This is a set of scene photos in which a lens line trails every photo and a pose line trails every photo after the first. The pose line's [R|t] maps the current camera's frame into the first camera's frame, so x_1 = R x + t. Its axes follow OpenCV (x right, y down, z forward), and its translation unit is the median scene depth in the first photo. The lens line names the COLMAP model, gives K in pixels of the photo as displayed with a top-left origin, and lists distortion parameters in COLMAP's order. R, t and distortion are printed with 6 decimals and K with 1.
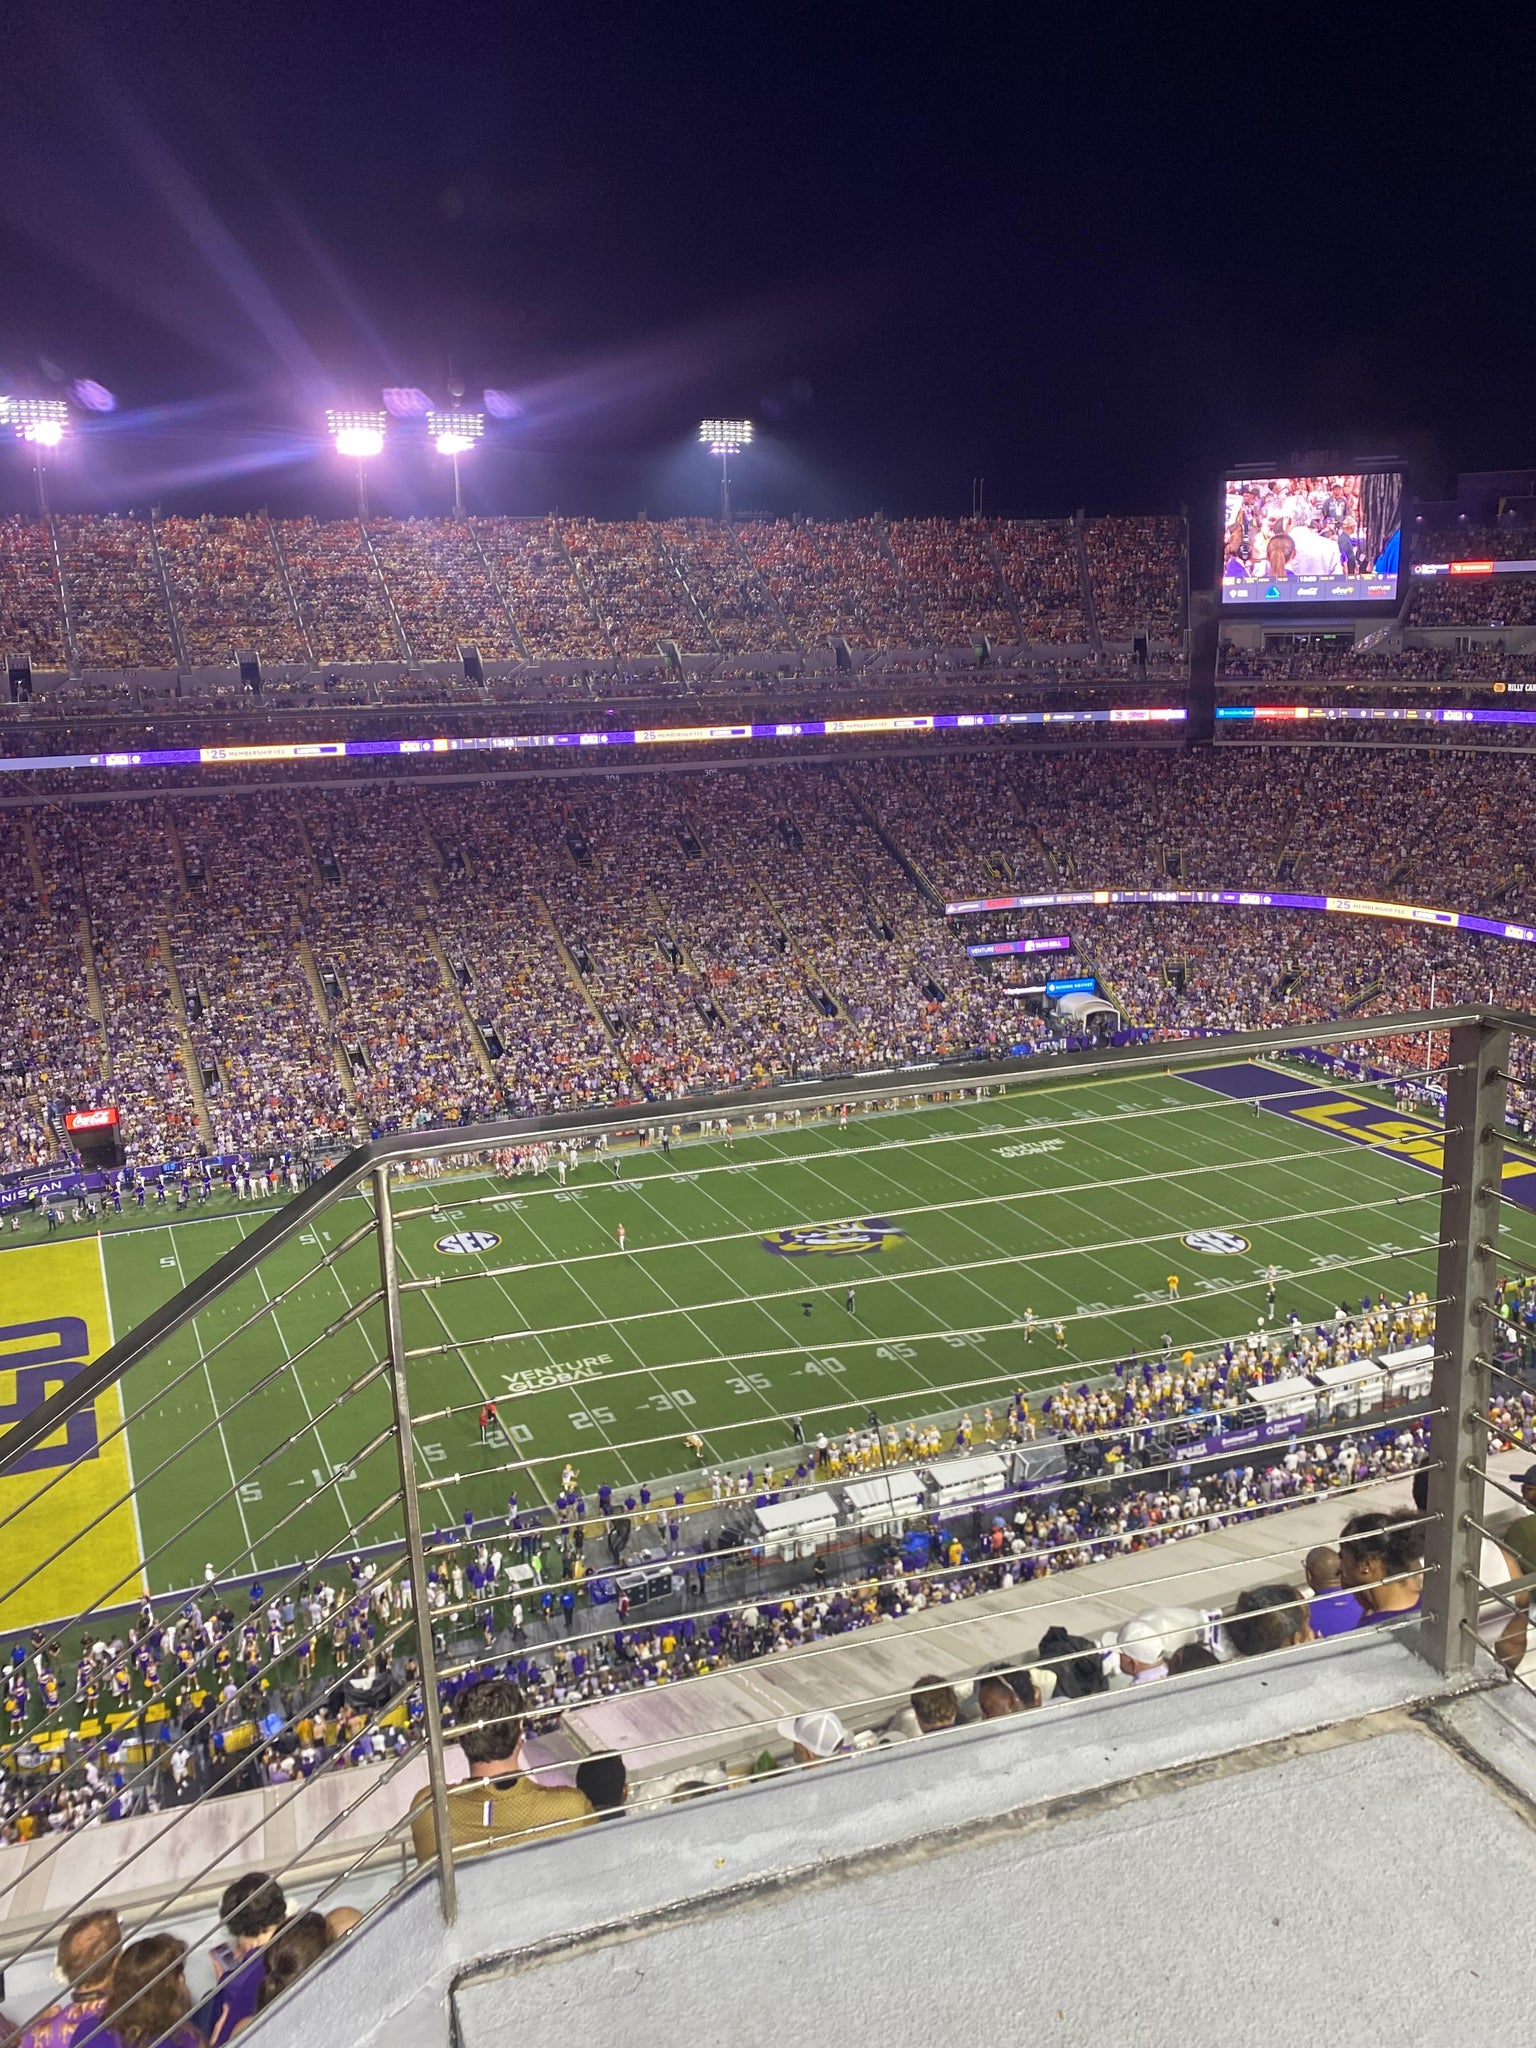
lens RADIAL K [[1676.7, 0, 758.6], [0, 1676.7, 1013.9], [0, 0, 1]] dist [0.036891, -0.016311]
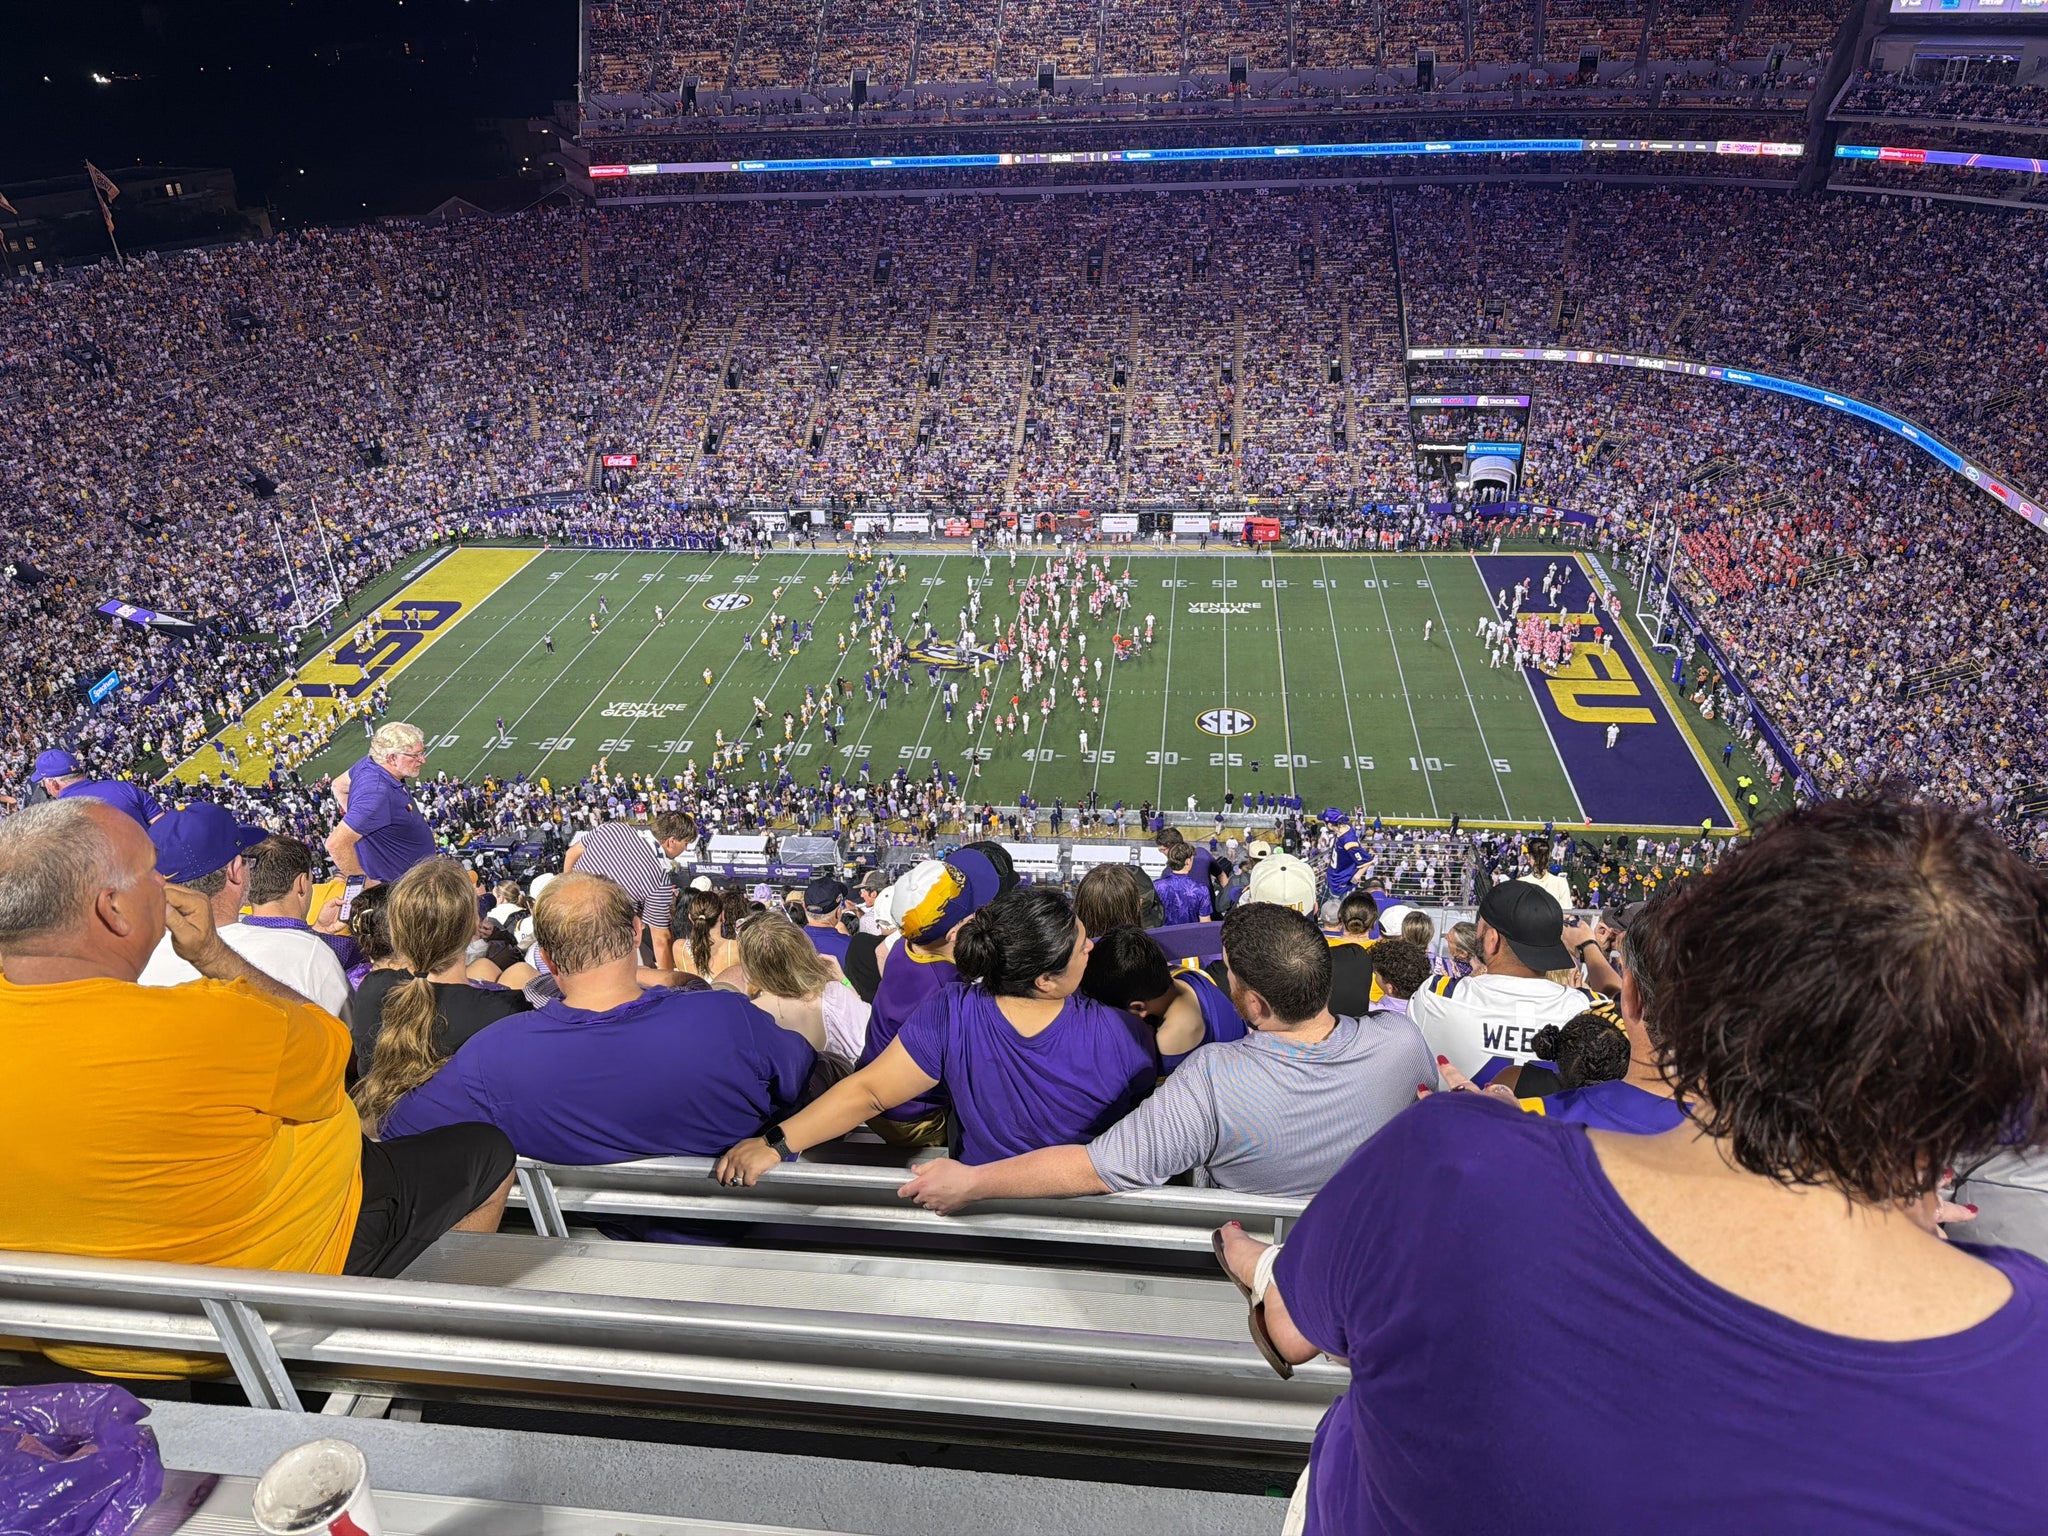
lens RADIAL K [[1455.3, 0, 1017.1], [0, 1455.3, 764.8], [0, 0, 1]] dist [0.071802, -0.078672]
pose [[0.862748, 0.231015, -0.449776, 0.454096], [-0.097326, 0.948766, 0.300619, -0.088476], [0.496179, -0.215583, 0.841029, 0.081641]]
